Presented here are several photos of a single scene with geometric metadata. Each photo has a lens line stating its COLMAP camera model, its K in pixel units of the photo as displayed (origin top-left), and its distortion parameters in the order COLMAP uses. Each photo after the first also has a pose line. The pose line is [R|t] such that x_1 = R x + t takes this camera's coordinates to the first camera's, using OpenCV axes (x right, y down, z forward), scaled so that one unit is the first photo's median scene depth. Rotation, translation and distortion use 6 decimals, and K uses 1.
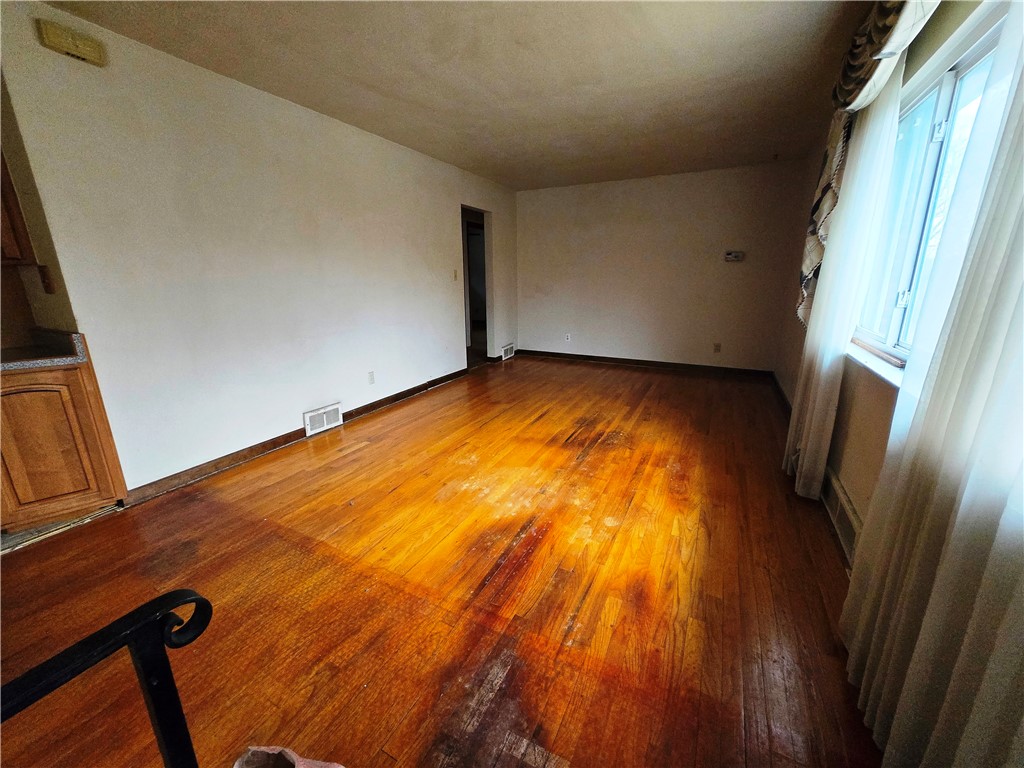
lens RADIAL K [[403.5, 0, 509.3], [0, 403.5, 384.1], [0, 0, 1]] dist [0.000080, -0.002080]
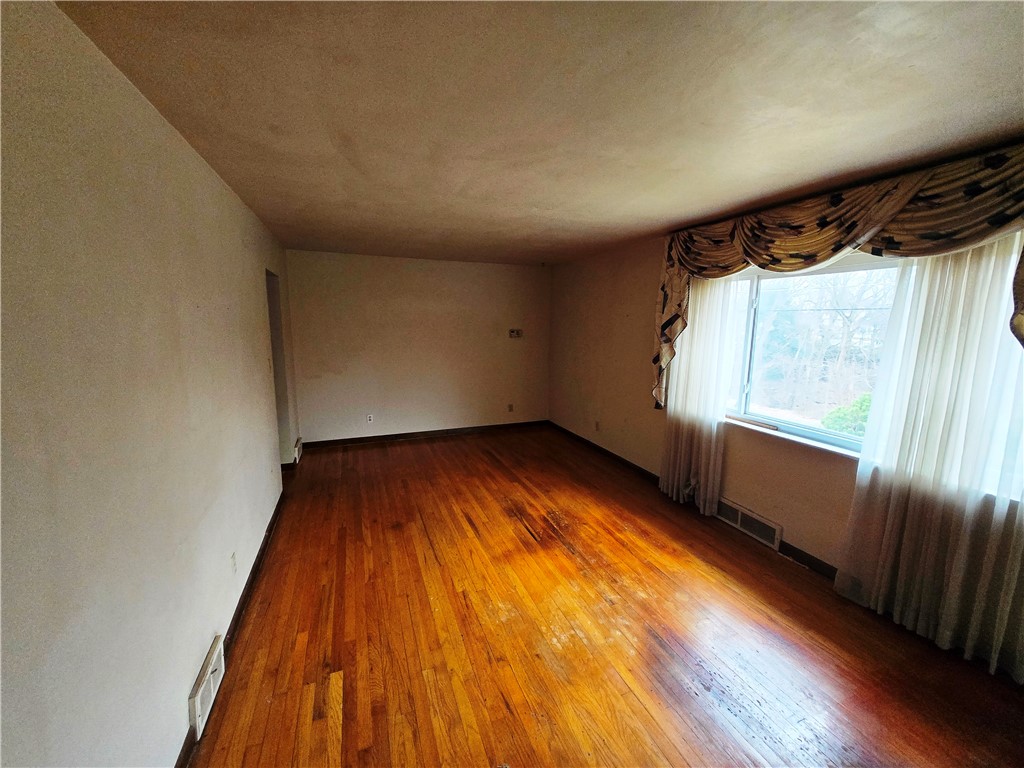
lens RADIAL K [[403.5, 0, 512.7], [0, 403.5, 383.4], [0, 0, 1]] dist [0.000080, -0.002080]
pose [[0.646783, -0.107894, 0.755004, -0.582375], [0.184311, 0.982713, -0.017458, -0.221254], [-0.740068, 0.150447, 0.655488, 0.333991]]
